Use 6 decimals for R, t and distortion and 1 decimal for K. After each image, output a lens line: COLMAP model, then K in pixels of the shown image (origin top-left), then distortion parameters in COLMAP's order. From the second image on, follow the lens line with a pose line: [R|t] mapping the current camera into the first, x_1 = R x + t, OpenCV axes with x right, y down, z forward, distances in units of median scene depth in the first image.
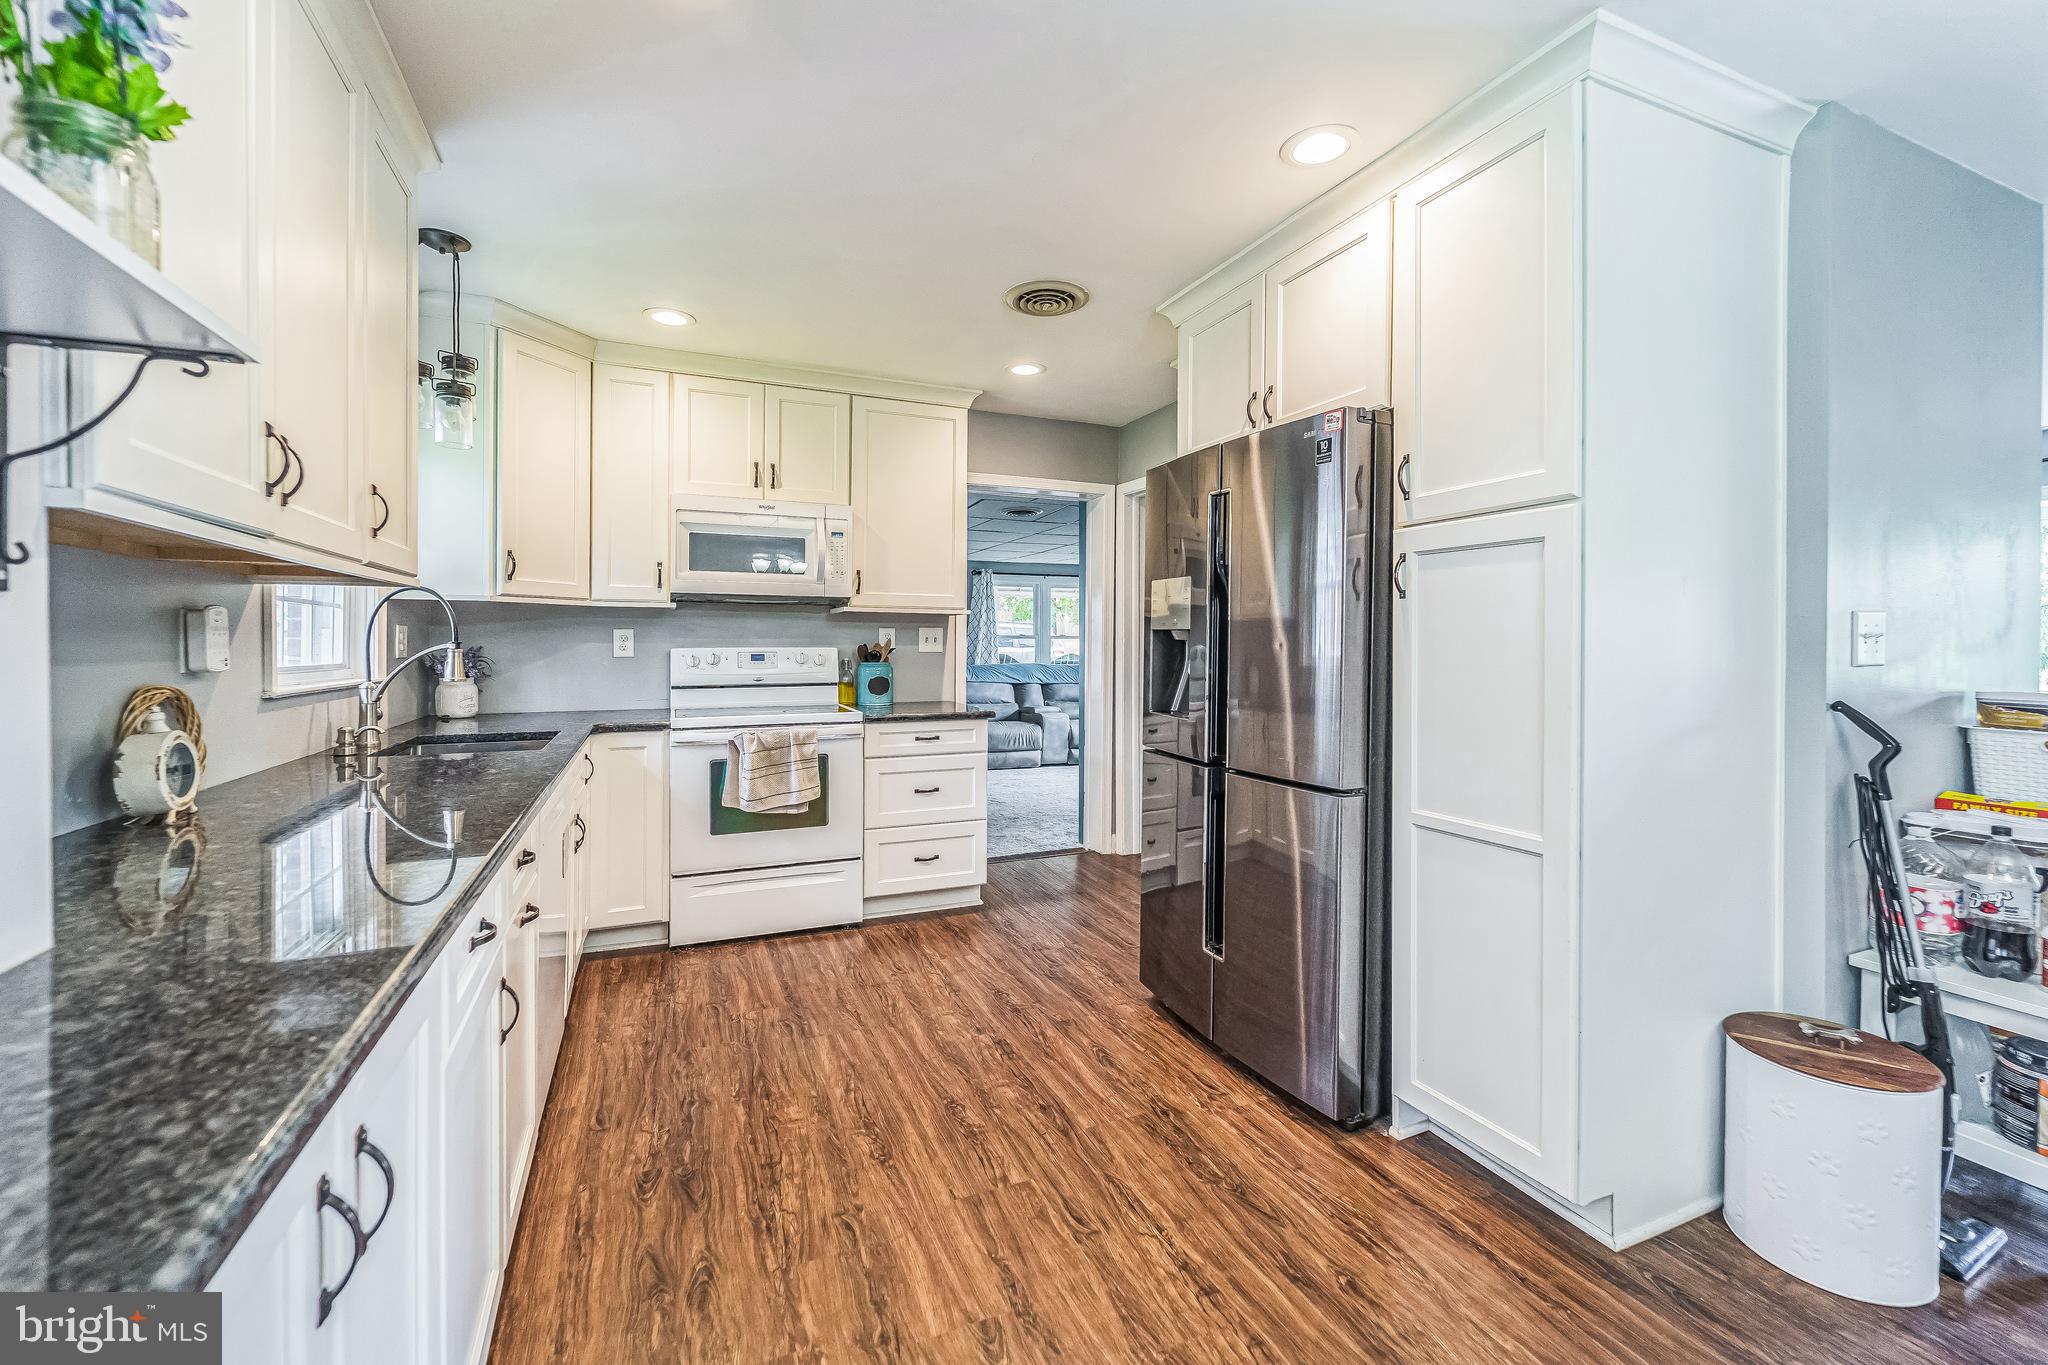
lens RADIAL K [[839.6, 0, 1076.5], [0, 839.6, 633.7], [0, 0, 1]] dist [-0.011212, 0.001238]
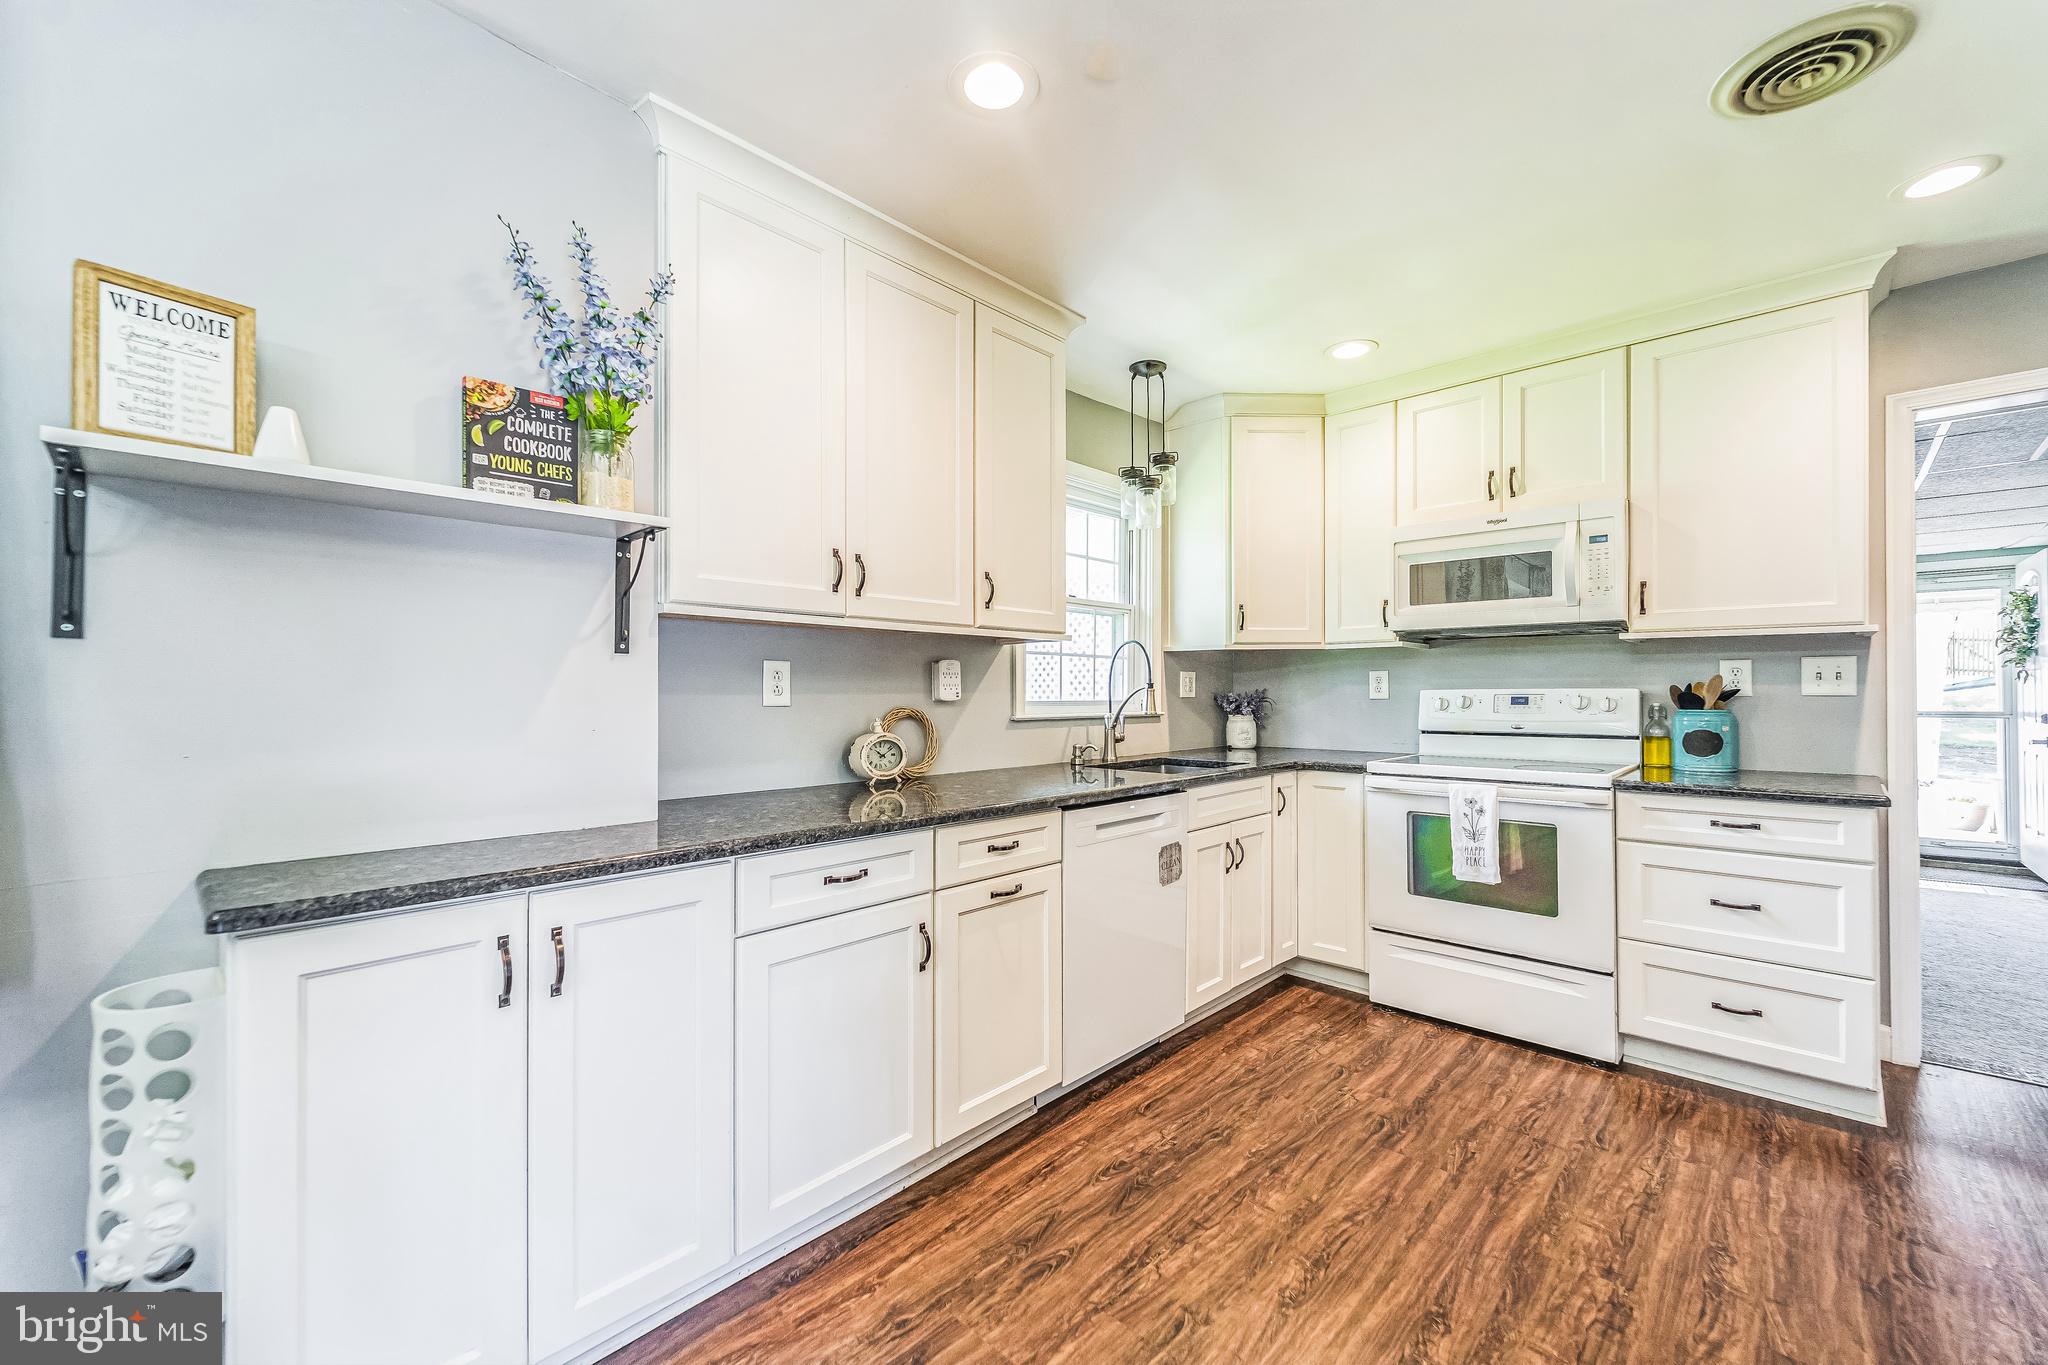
lens RADIAL K [[839.6, 0, 993.3], [0, 839.6, 671.1], [0, 0, 1]] dist [-0.011212, 0.001238]
pose [[0.339110, -0.024784, -0.940420, 0.271299], [0.012251, 0.999684, -0.021928, 0.012933], [0.940667, -0.004085, 0.339307, 0.267732]]
